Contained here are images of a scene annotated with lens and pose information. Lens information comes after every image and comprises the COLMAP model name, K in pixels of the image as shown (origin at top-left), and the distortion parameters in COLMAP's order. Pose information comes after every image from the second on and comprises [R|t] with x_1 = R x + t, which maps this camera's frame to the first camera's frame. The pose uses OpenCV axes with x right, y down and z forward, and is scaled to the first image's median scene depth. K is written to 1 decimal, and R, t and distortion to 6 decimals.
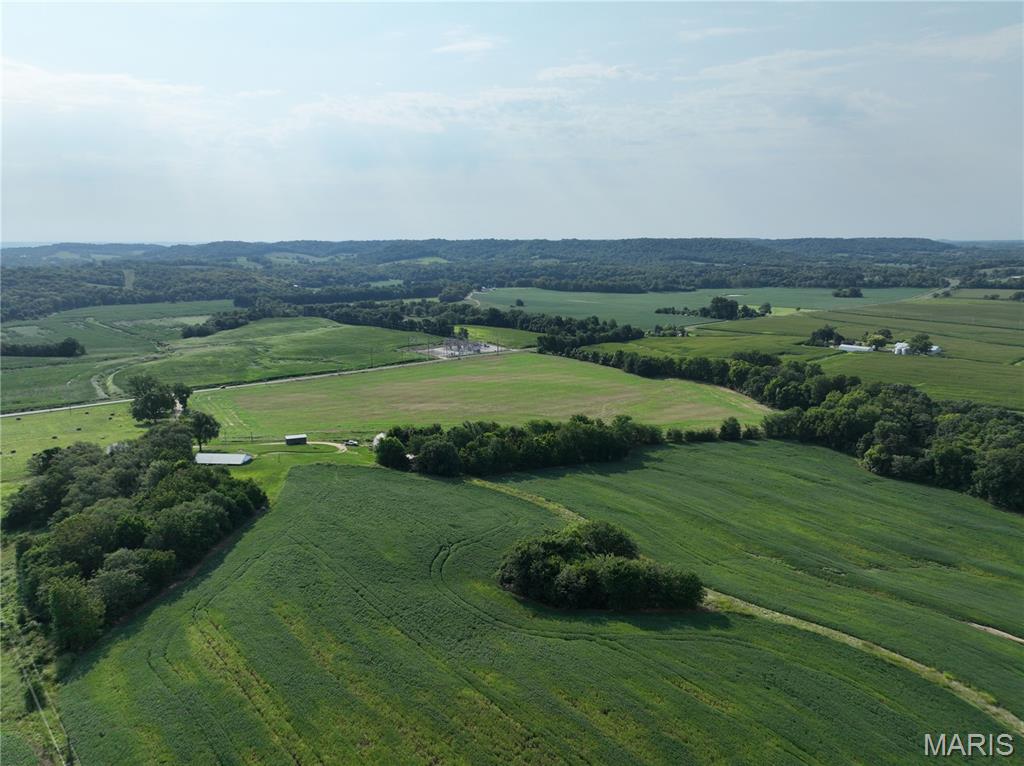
lens RADIAL K [[727.2, 0, 512.0], [0, 727.2, 383.0], [0, 0, 1]] dist [-0.000198, -0.000828]
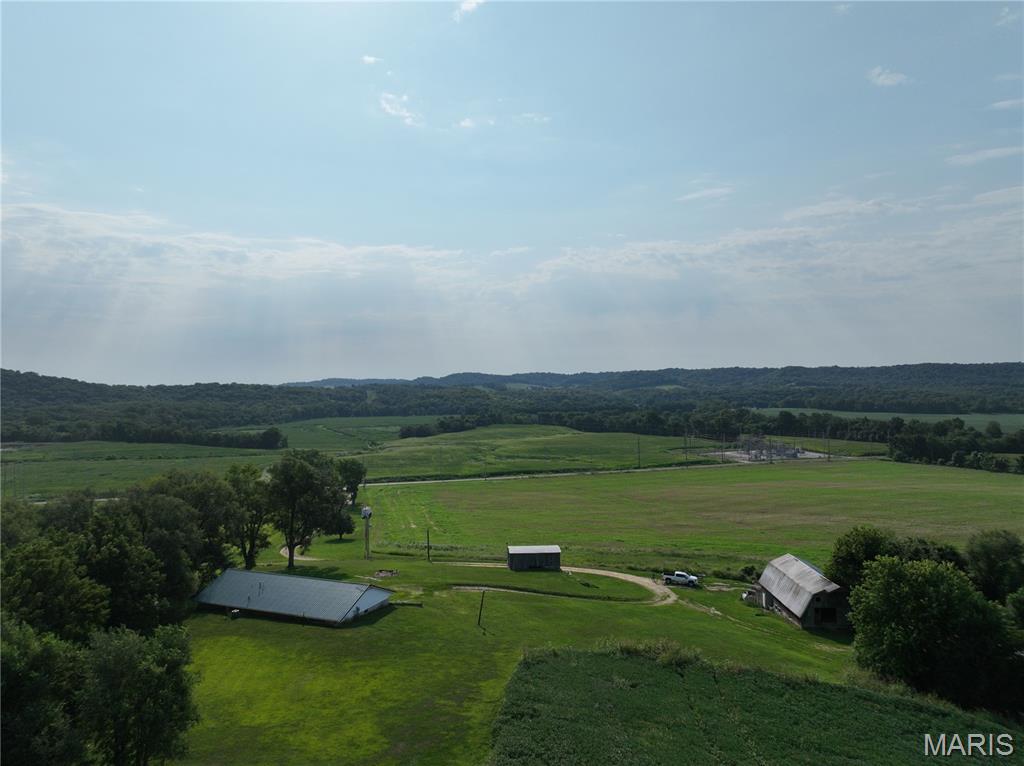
lens RADIAL K [[727.2, 0, 512.0], [0, 727.2, 383.0], [0, 0, 1]] dist [-0.000198, -0.000828]
pose [[0.952940, -0.001238, -0.303155, -0.067726], [-0.057231, 0.981276, -0.183909, 0.020691], [0.297706, 0.192604, 0.935027, 0.219186]]
